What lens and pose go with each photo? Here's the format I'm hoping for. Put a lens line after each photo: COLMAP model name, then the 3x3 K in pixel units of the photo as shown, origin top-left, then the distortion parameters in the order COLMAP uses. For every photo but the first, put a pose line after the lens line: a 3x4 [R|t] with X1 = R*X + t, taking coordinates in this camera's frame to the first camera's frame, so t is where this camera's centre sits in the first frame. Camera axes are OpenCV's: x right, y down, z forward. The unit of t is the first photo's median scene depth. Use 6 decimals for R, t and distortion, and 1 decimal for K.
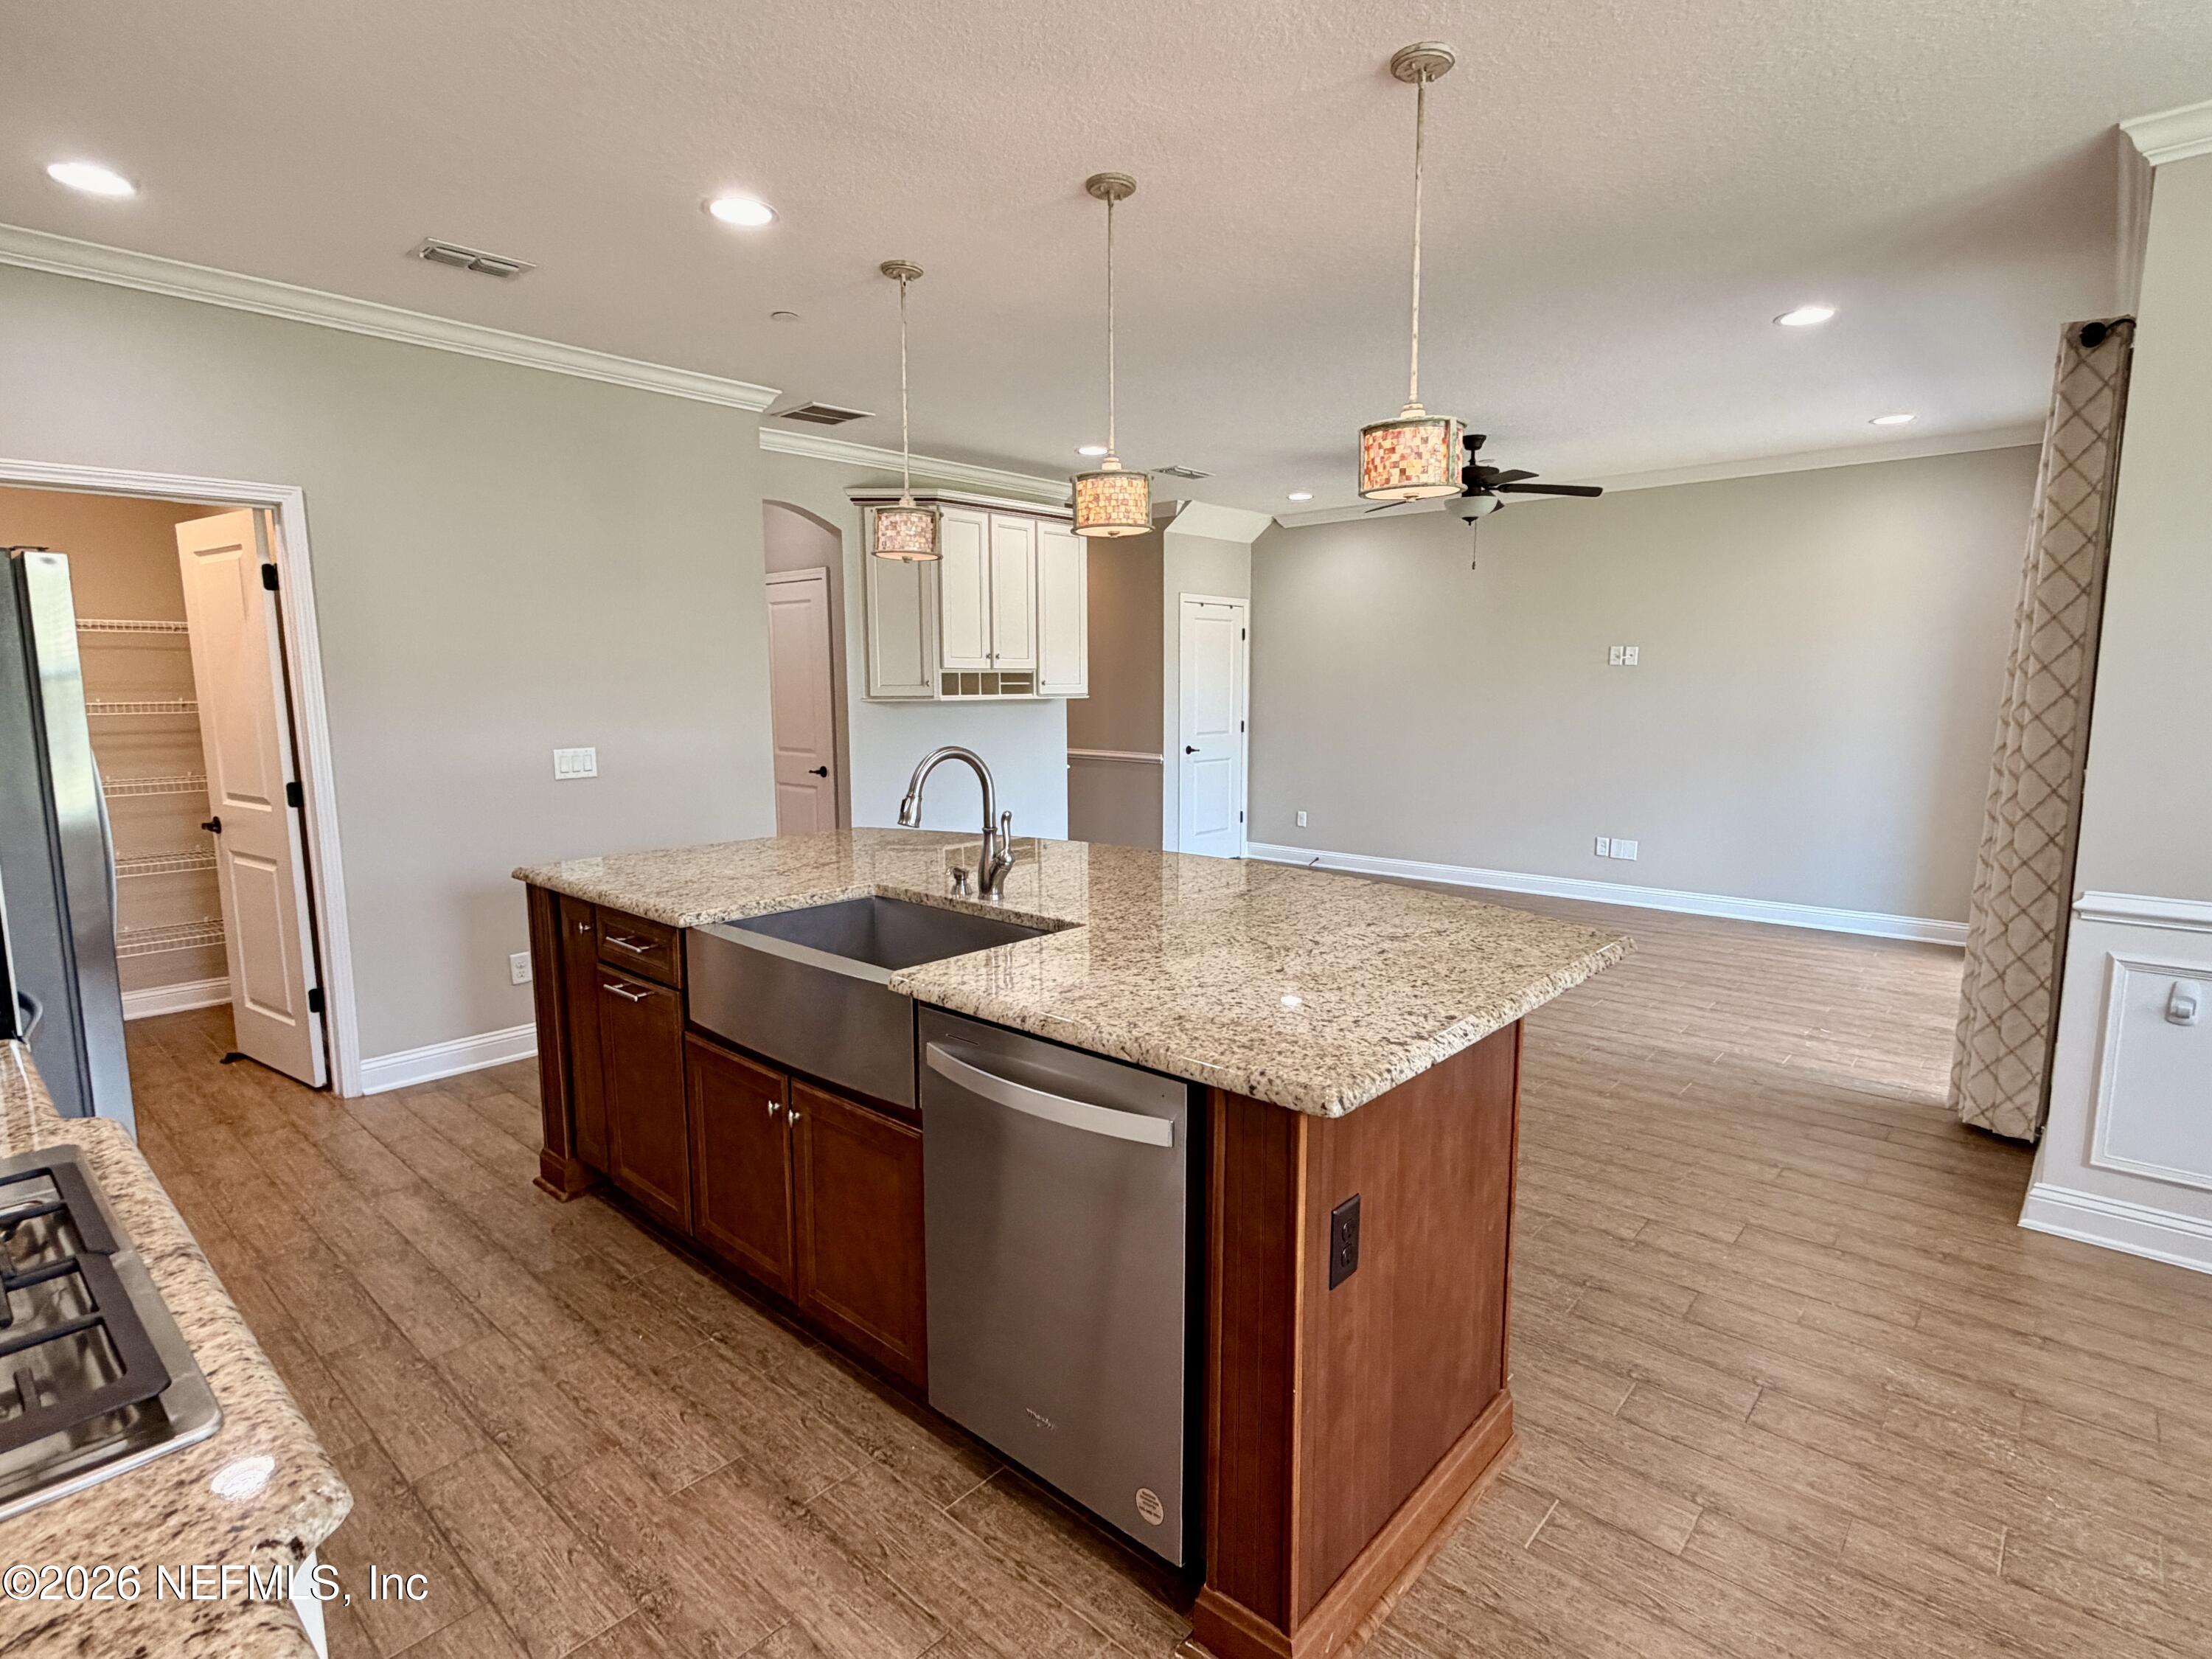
lens RADIAL K [[1104.6, 0, 1105.9], [0, 1104.6, 834.7], [0, 0, 1]] dist [-0.001225, 0.000002]
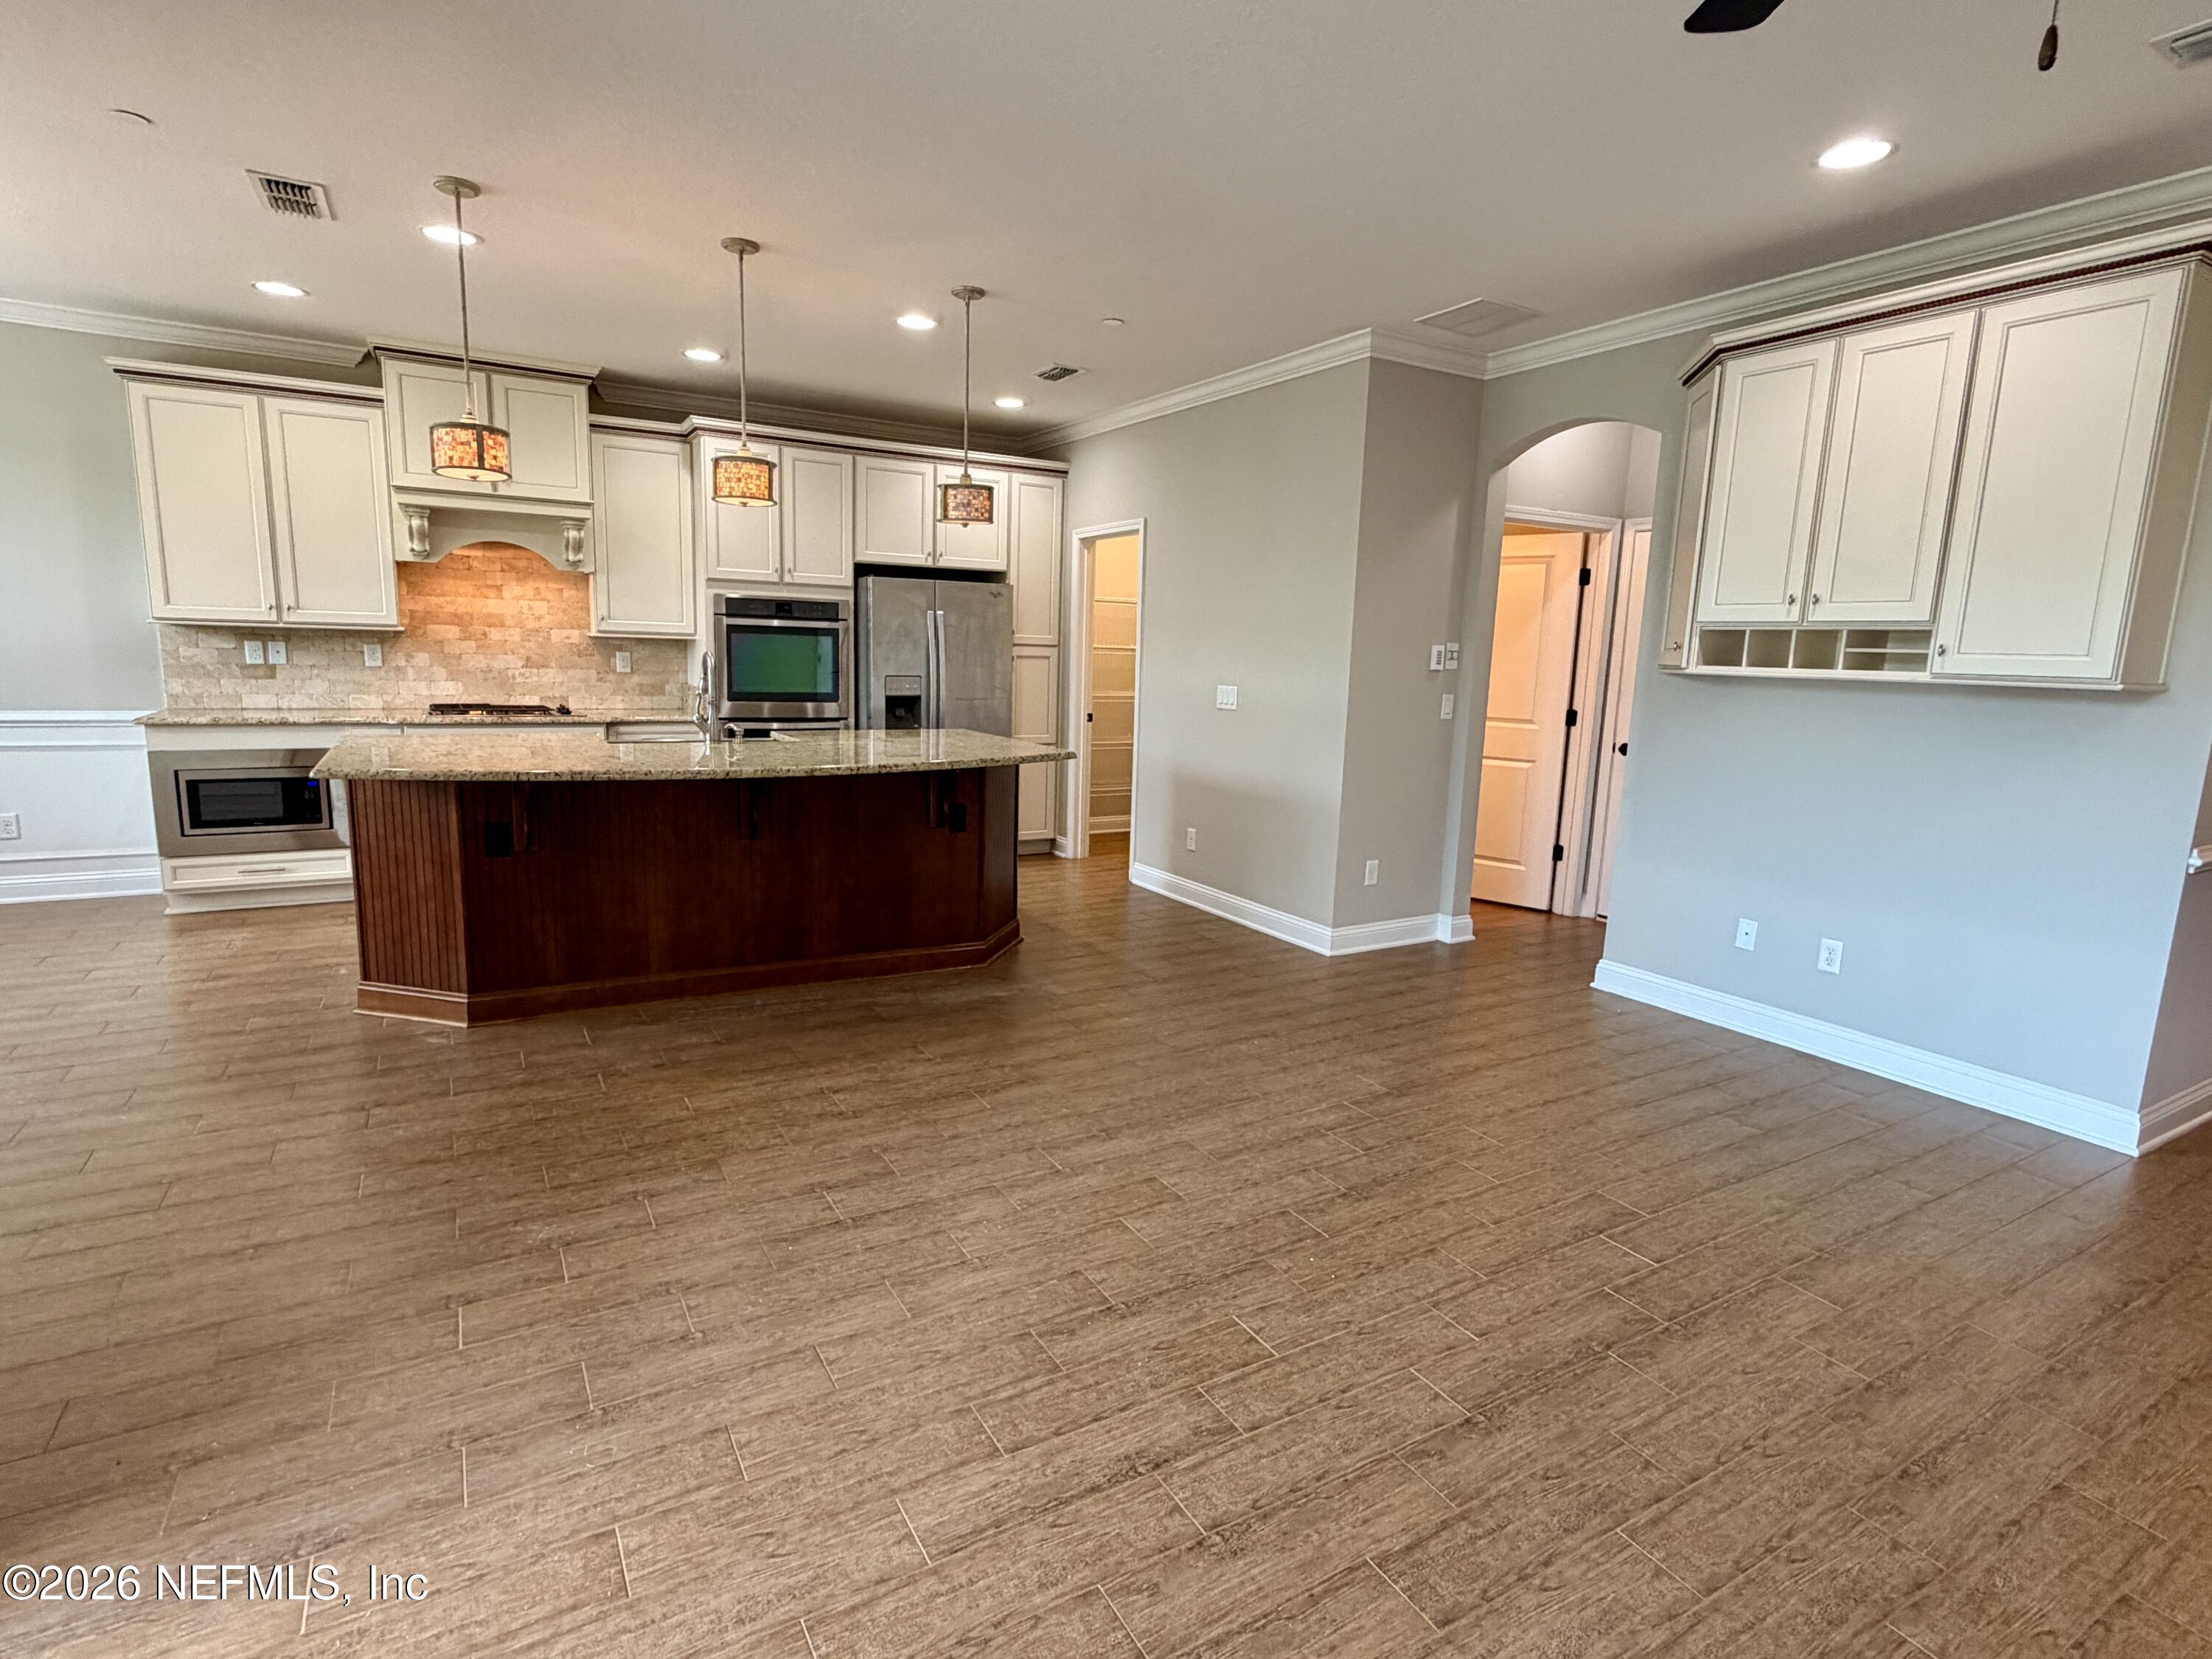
lens RADIAL K [[1117.3, 0, 1102.2], [0, 1117.3, 829.6], [0, 0, 1]] dist [0.004855, -0.001339]
pose [[-0.300119, 0.149818, -0.942063, 0.870850], [-0.160965, 0.965473, 0.204820, -0.169634], [0.940223, 0.213110, -0.265642, 1.322256]]
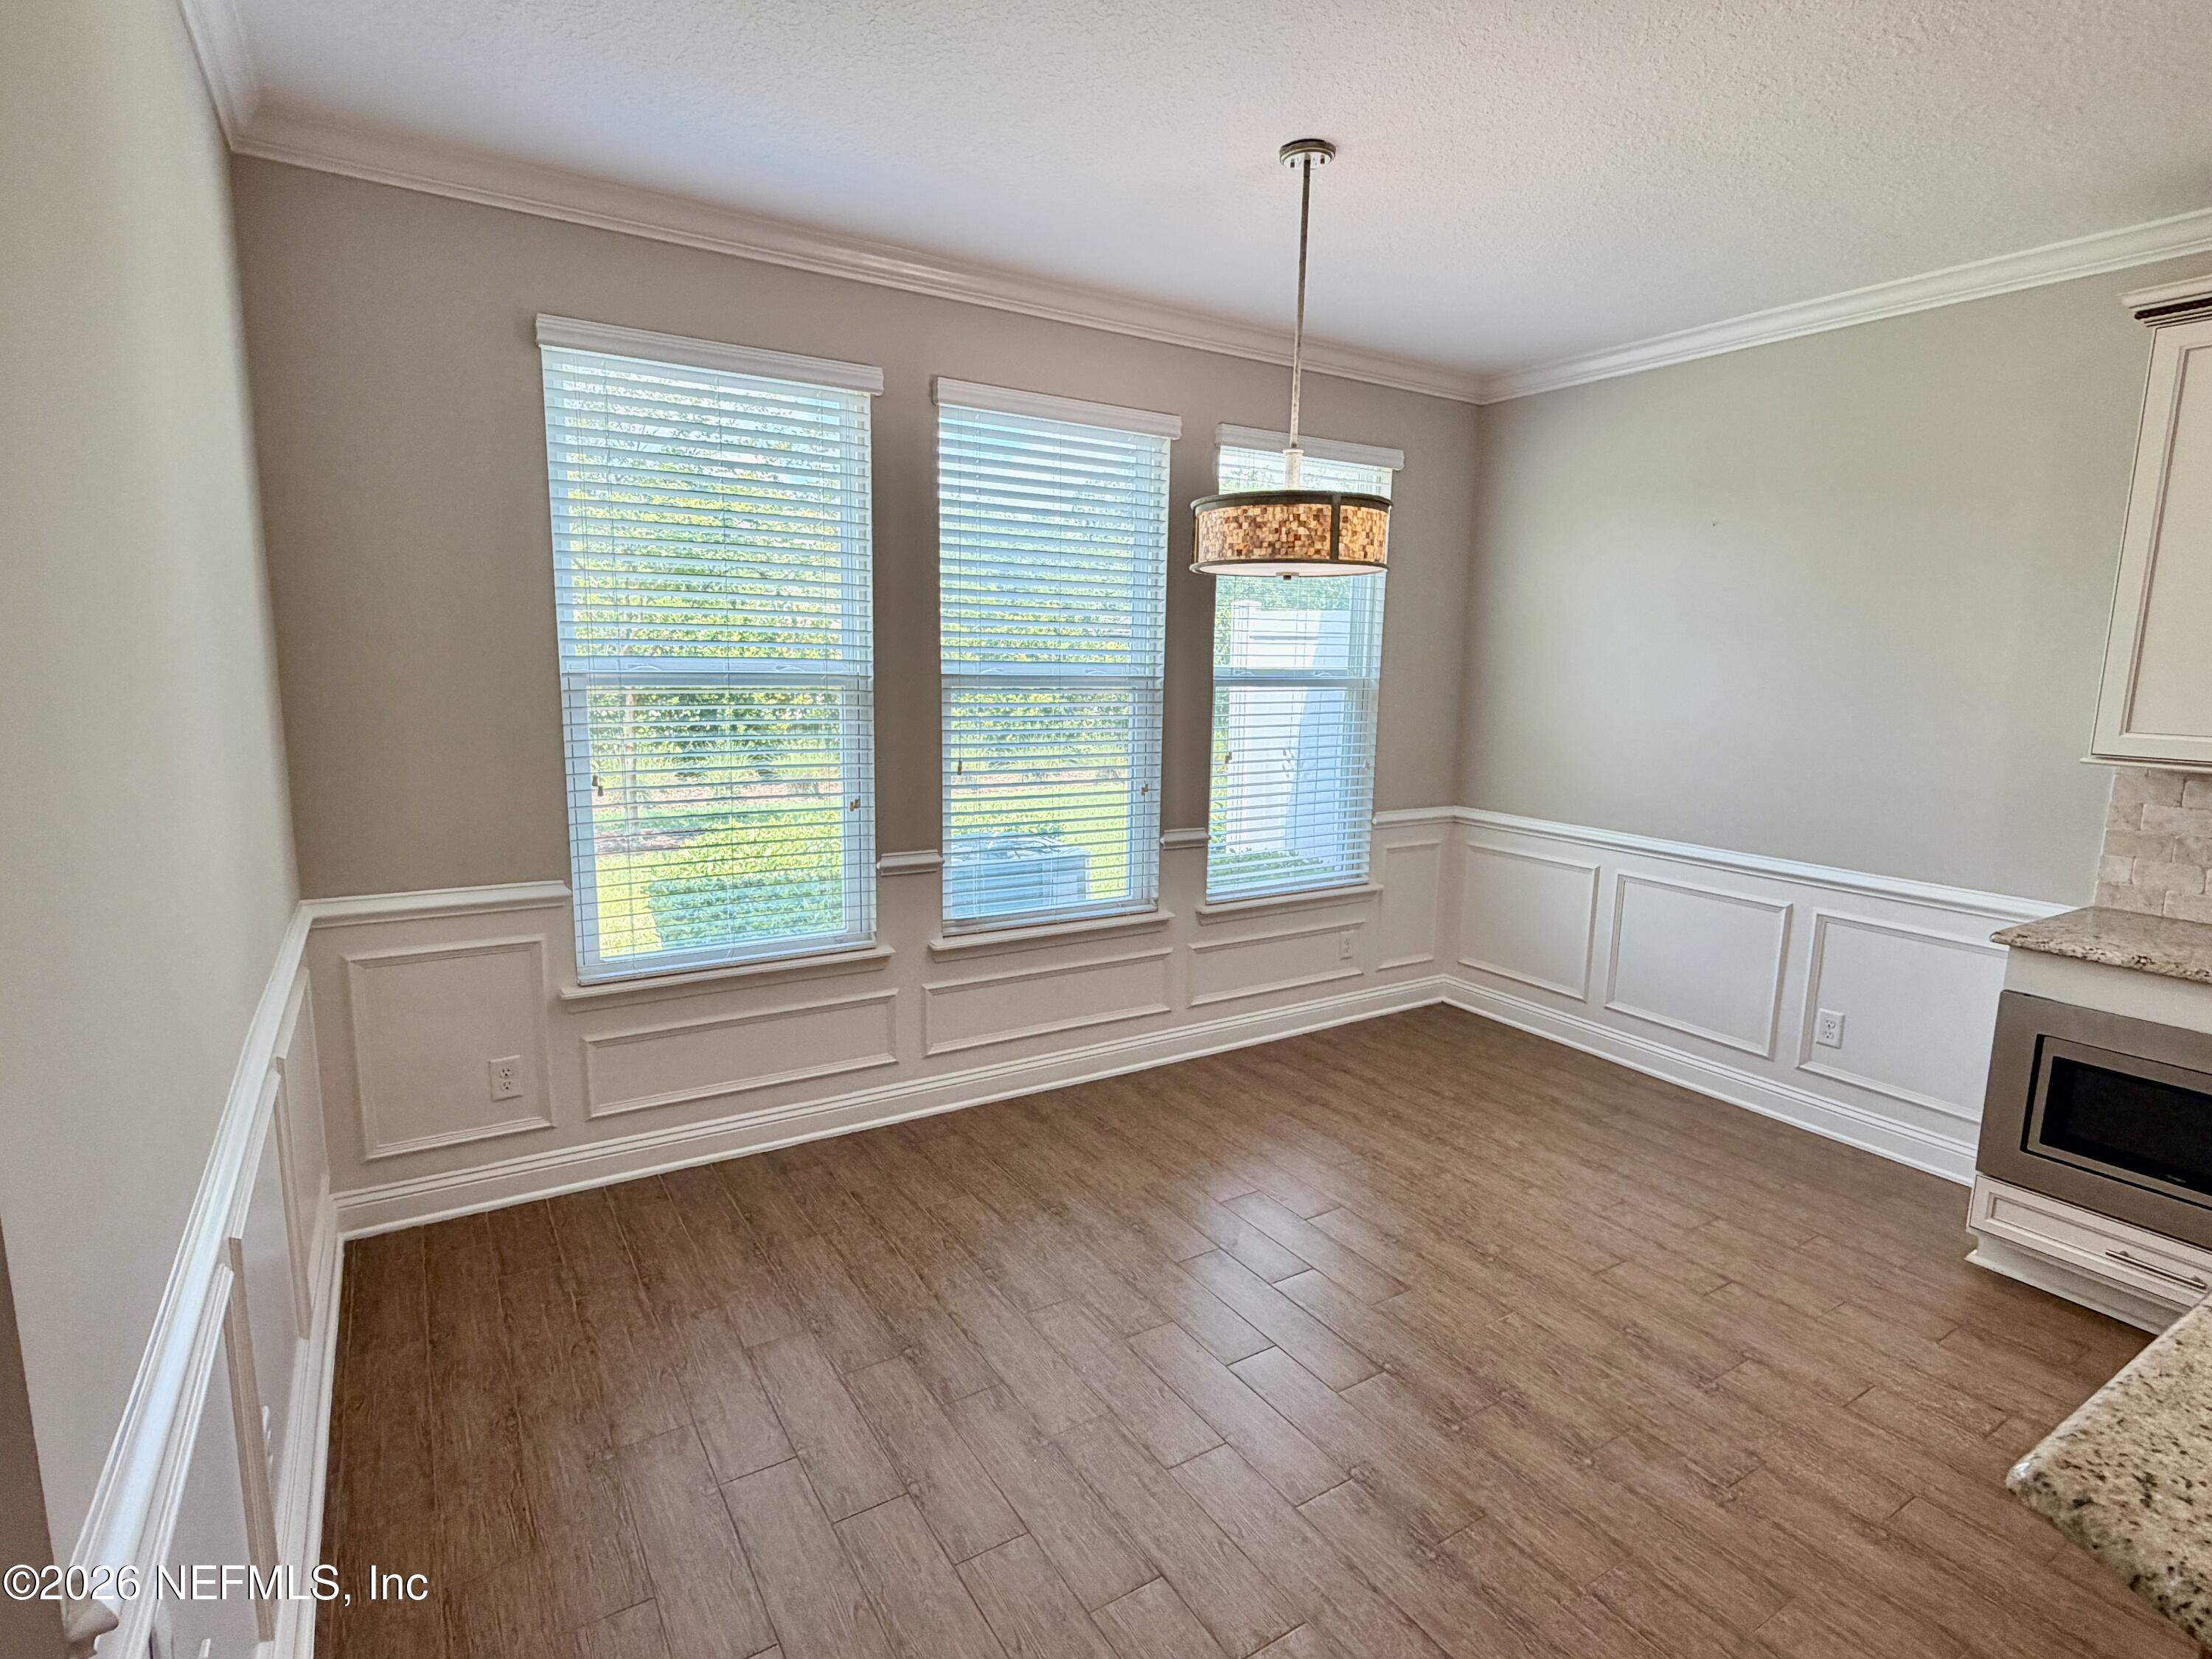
lens RADIAL K [[1108.5, 0, 1108.6], [0, 1108.5, 834.0], [0, 0, 1]] dist [-0.000513, 0.000525]
pose [[-0.963998, -0.058522, 0.259388, 0.385463], [0.019259, 0.957552, 0.287615, -0.134369], [-0.265209, 0.282256, -0.921952, 0.757487]]
